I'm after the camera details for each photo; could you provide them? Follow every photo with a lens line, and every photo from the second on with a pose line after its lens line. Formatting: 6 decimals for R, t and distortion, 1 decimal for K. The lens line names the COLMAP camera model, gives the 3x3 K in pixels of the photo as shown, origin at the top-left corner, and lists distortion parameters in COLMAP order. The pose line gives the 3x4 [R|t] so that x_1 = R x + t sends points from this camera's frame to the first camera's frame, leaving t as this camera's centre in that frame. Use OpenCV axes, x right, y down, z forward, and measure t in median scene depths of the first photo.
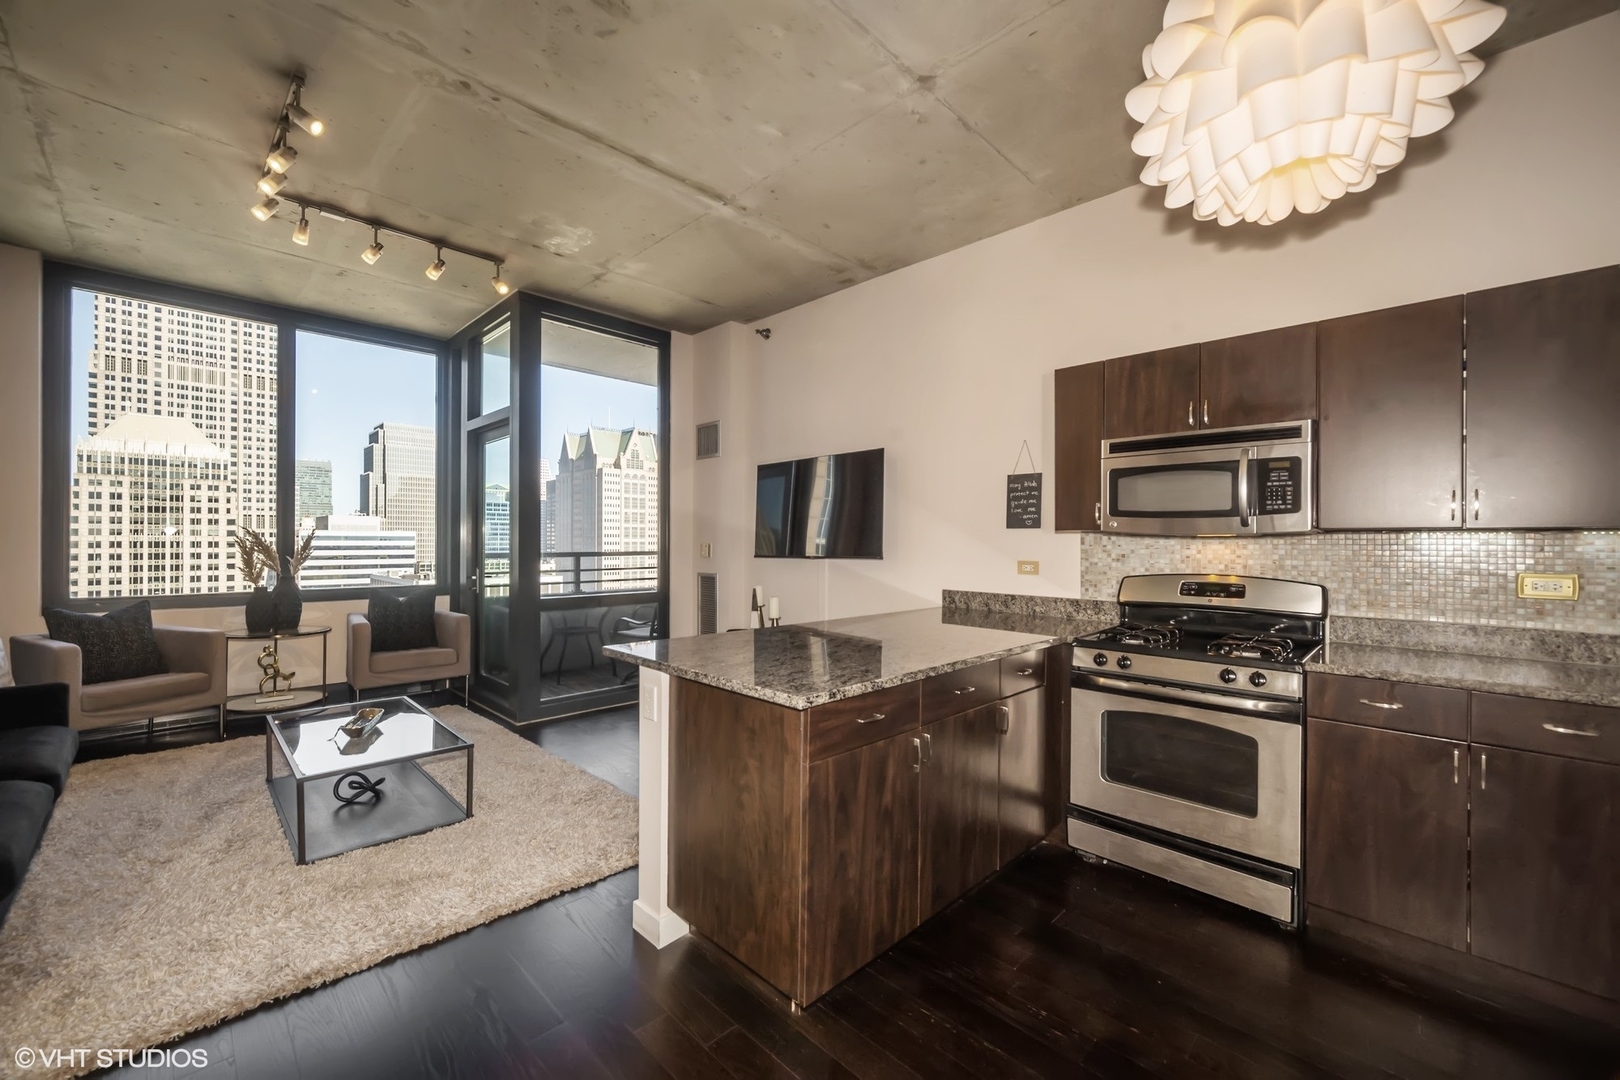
lens RADIAL K [[641.7, 0, 811.6], [0, 641.7, 537.7], [0, 0, 1]] dist [-0.000778, 0.000110]
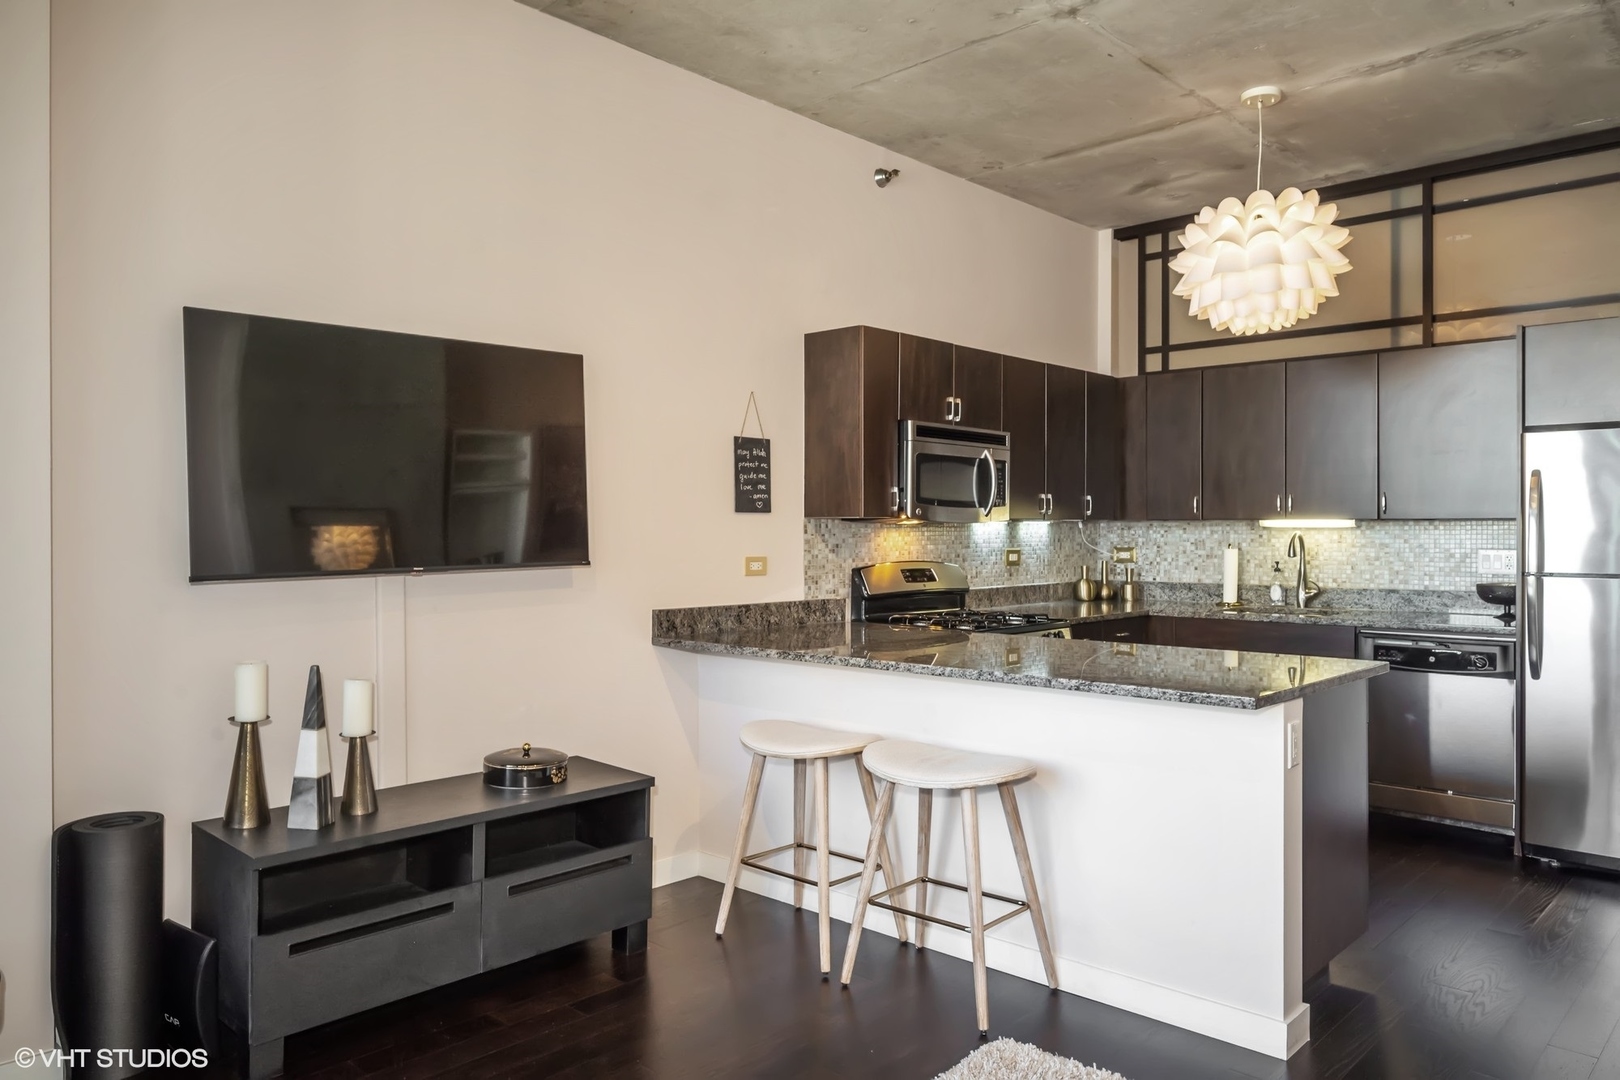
lens RADIAL K [[1138.9, 0, 806.2], [0, 1138.9, 547.0], [0, 0, 1]] dist [0.004716, 0.003592]
pose [[-0.028127, -0.018482, 0.999433, -0.550826], [-0.002764, 0.999827, 0.018411, 0.000385], [-0.999601, -0.002245, -0.028173, 0.555128]]
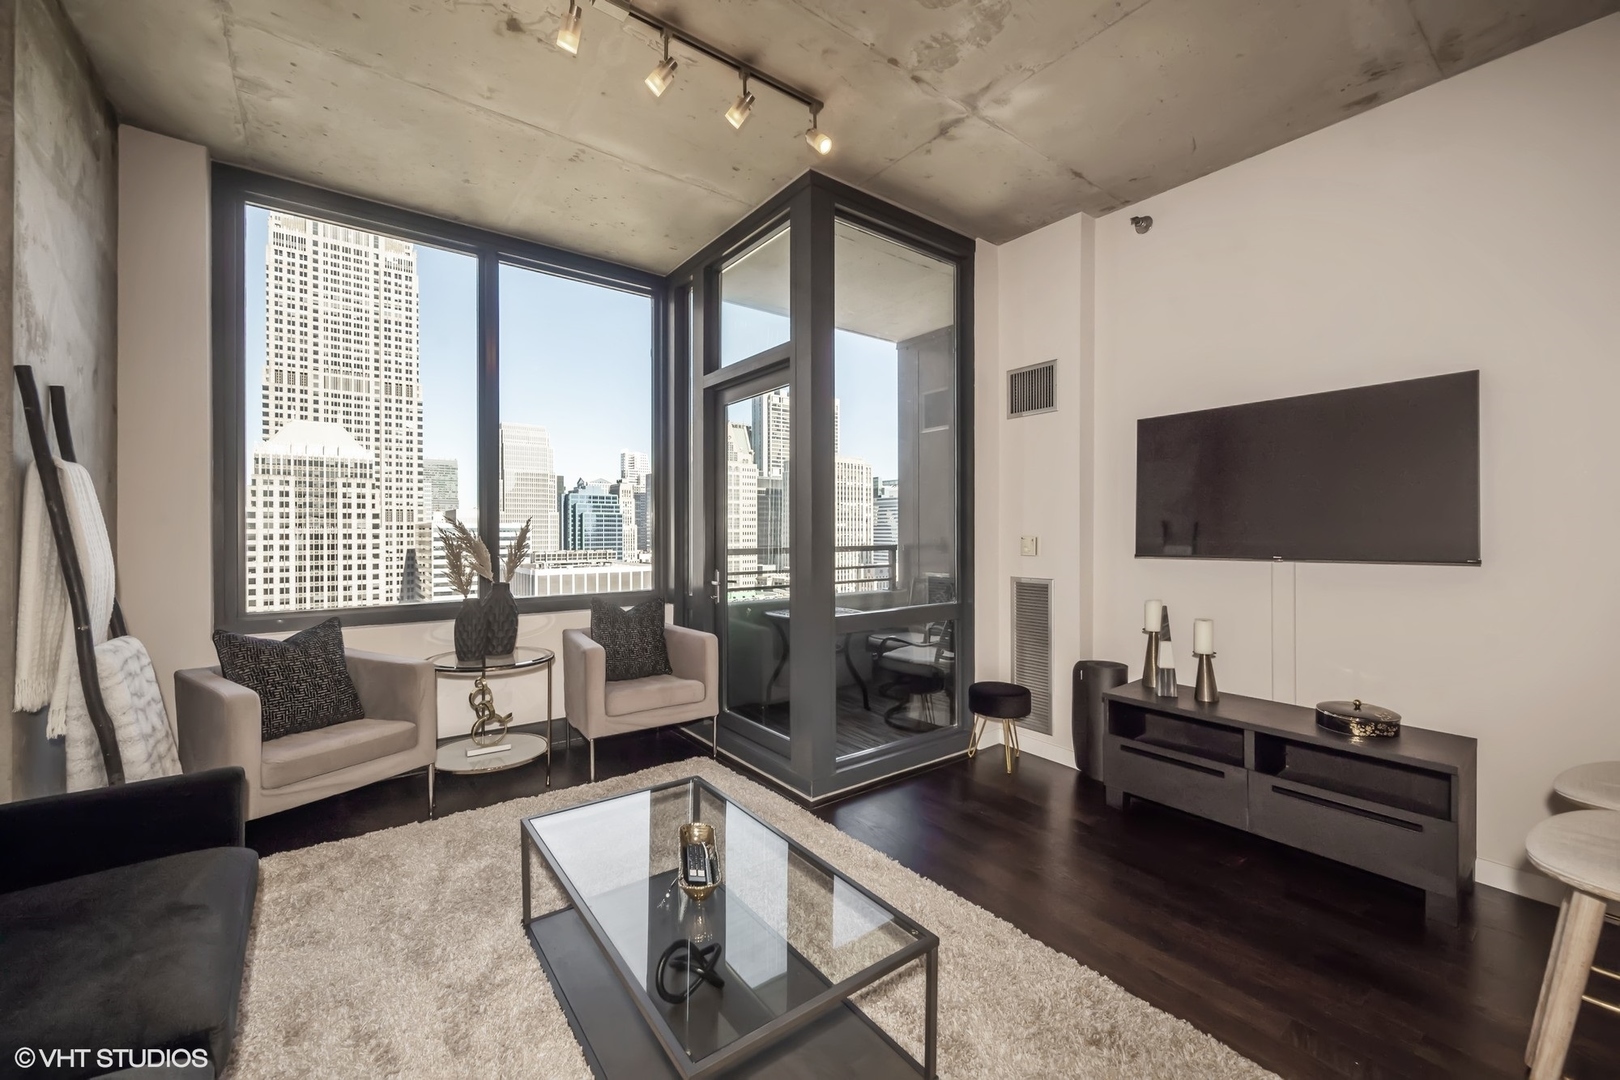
lens RADIAL K [[641.7, 0, 811.1], [0, 641.7, 530.0], [0, 0, 1]] dist [-0.000778, 0.000110]
pose [[0.990392, -0.005337, -0.138182, -0.304466], [0.005915, 0.999975, 0.003772, -0.002303], [0.138159, -0.004553, 0.990400, 0.266569]]
